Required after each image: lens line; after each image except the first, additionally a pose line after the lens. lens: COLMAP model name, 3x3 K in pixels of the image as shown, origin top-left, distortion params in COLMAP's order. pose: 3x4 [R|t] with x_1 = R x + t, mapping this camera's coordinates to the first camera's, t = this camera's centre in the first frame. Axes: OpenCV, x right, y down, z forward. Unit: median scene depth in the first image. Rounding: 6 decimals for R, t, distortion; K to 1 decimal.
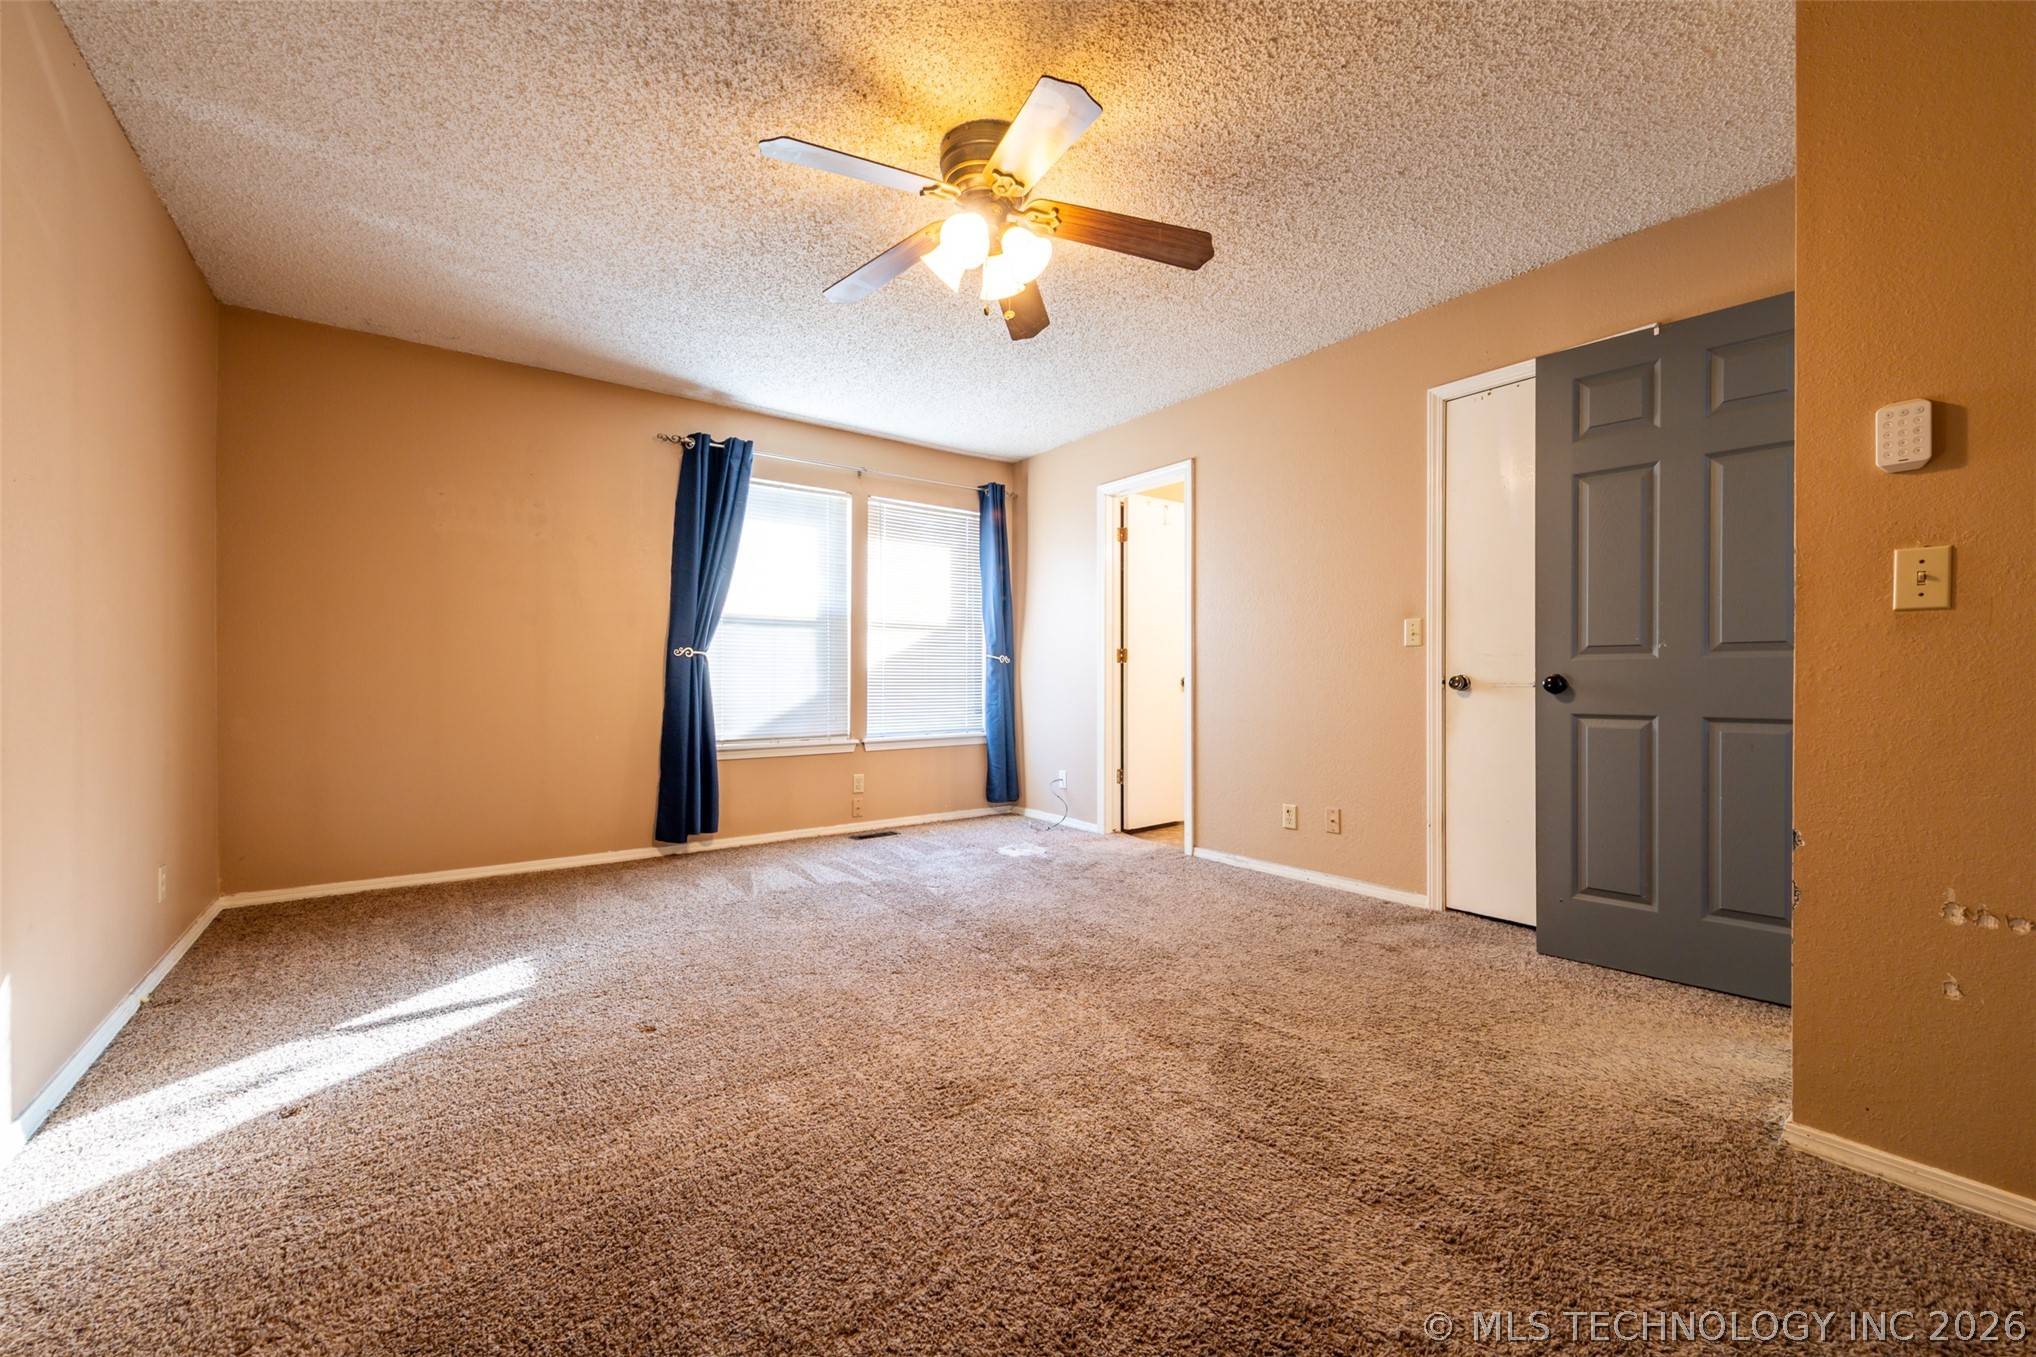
lens RADIAL K [[795.8, 0, 1010.9], [0, 795.8, 683.4], [0, 0, 1]] dist [0.015447, -0.006604]
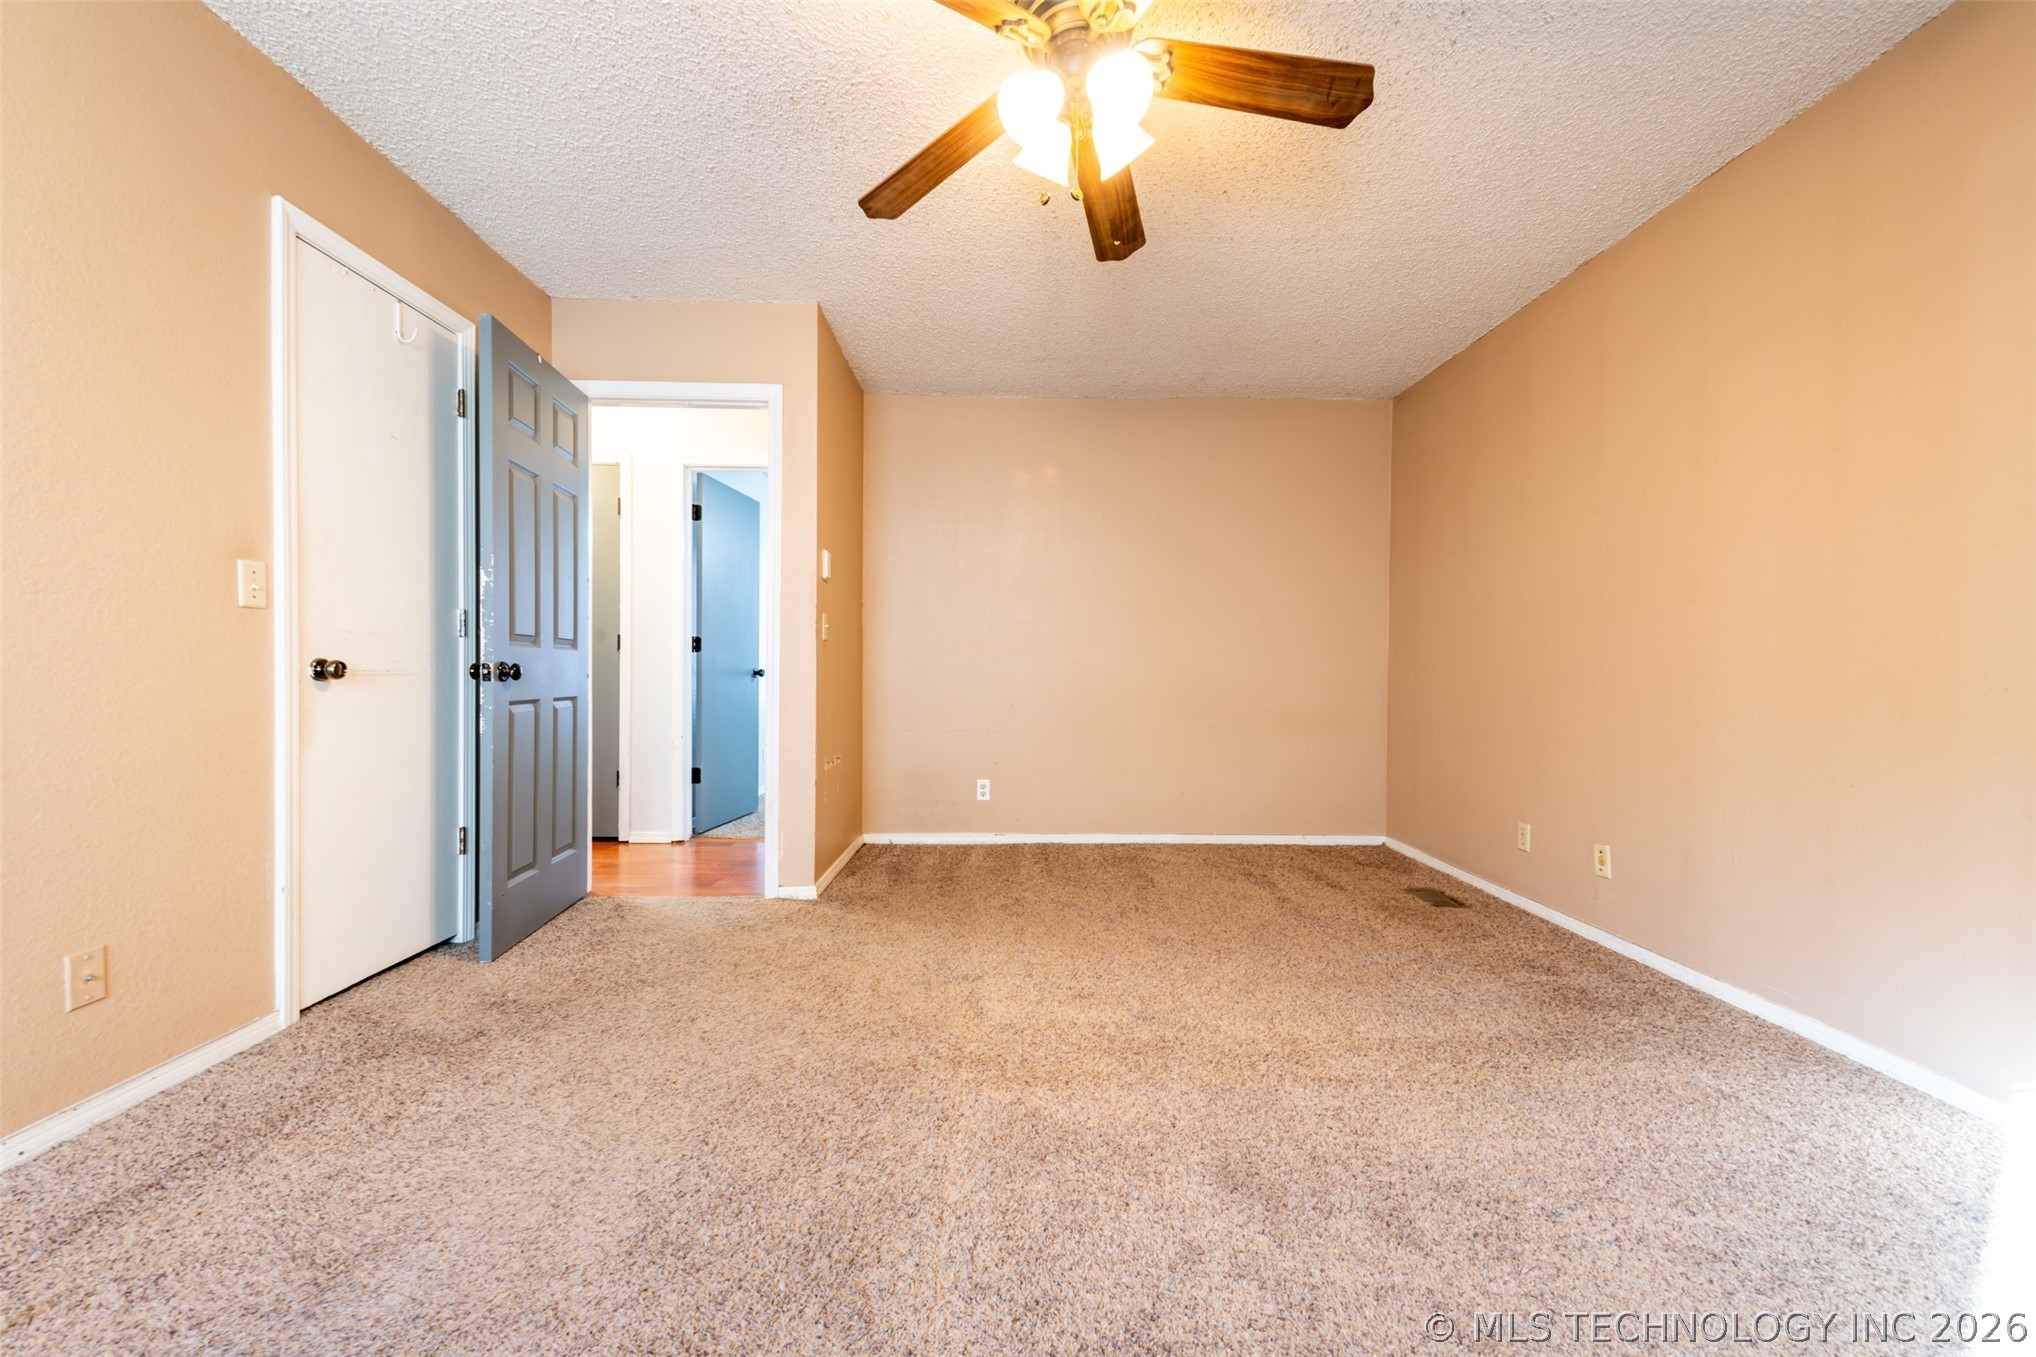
lens RADIAL K [[795.8, 0, 1010.9], [0, 795.8, 683.4], [0, 0, 1]] dist [0.015447, -0.006604]
pose [[-0.813599, -0.016840, 0.581183, -0.245666], [-0.006791, 0.999788, 0.019463, -0.005648], [-0.581387, 0.011888, -0.813540, 0.936661]]
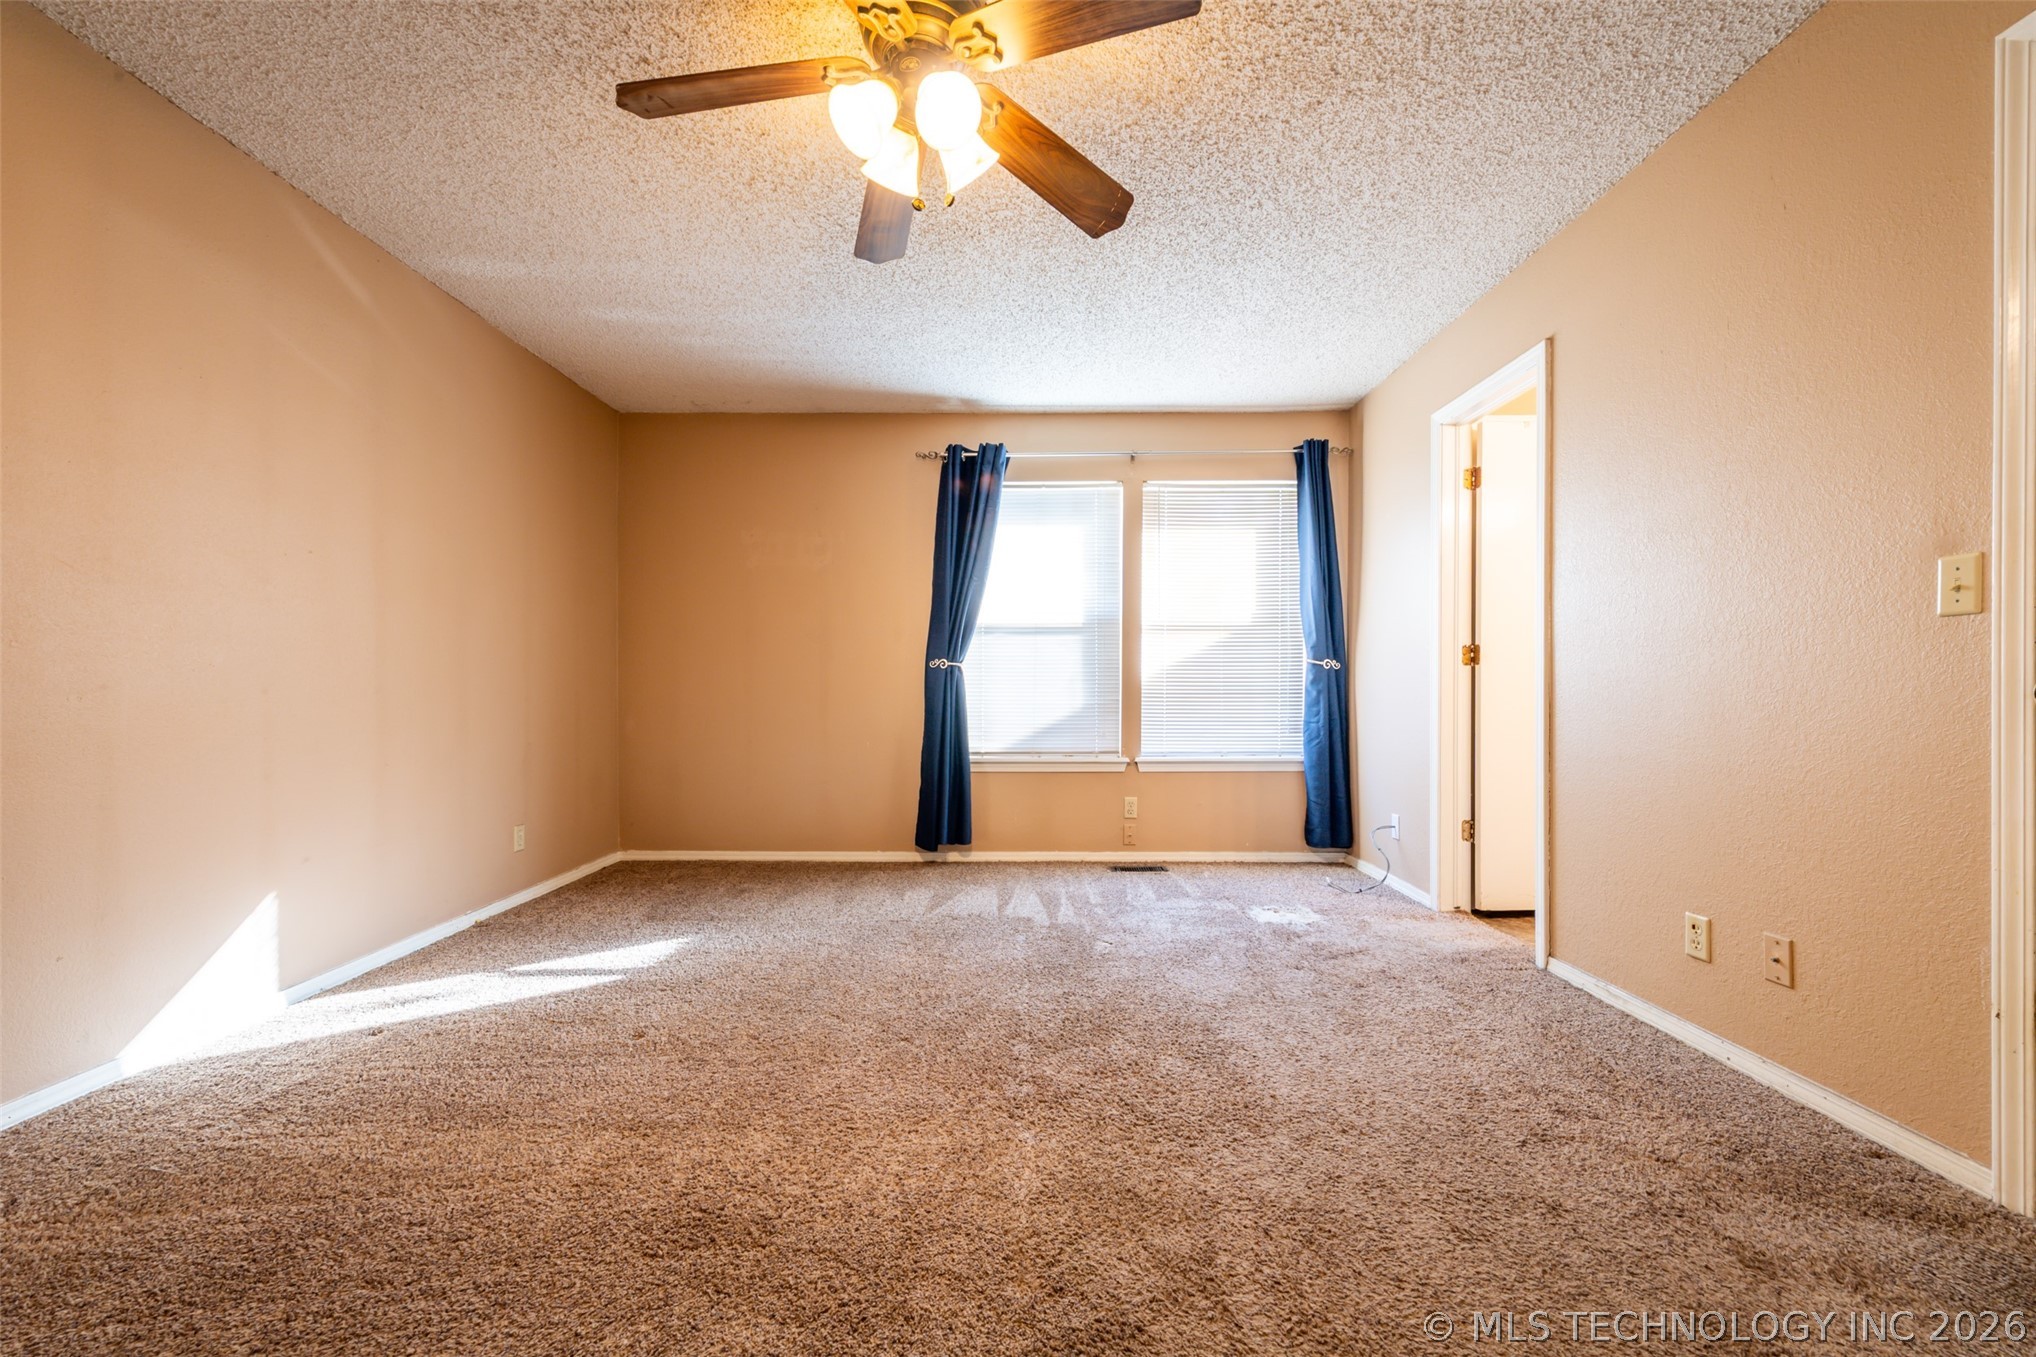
lens RADIAL K [[800.3, 0, 1007.4], [0, 800.3, 695.4], [0, 0, 1]] dist [0.015629, -0.006753]
pose [[0.800193, 0.002423, -0.599738, 0.278959], [-0.002199, 0.999997, 0.001105, -0.000084], [0.599739, 0.000435, 0.800196, 0.244113]]
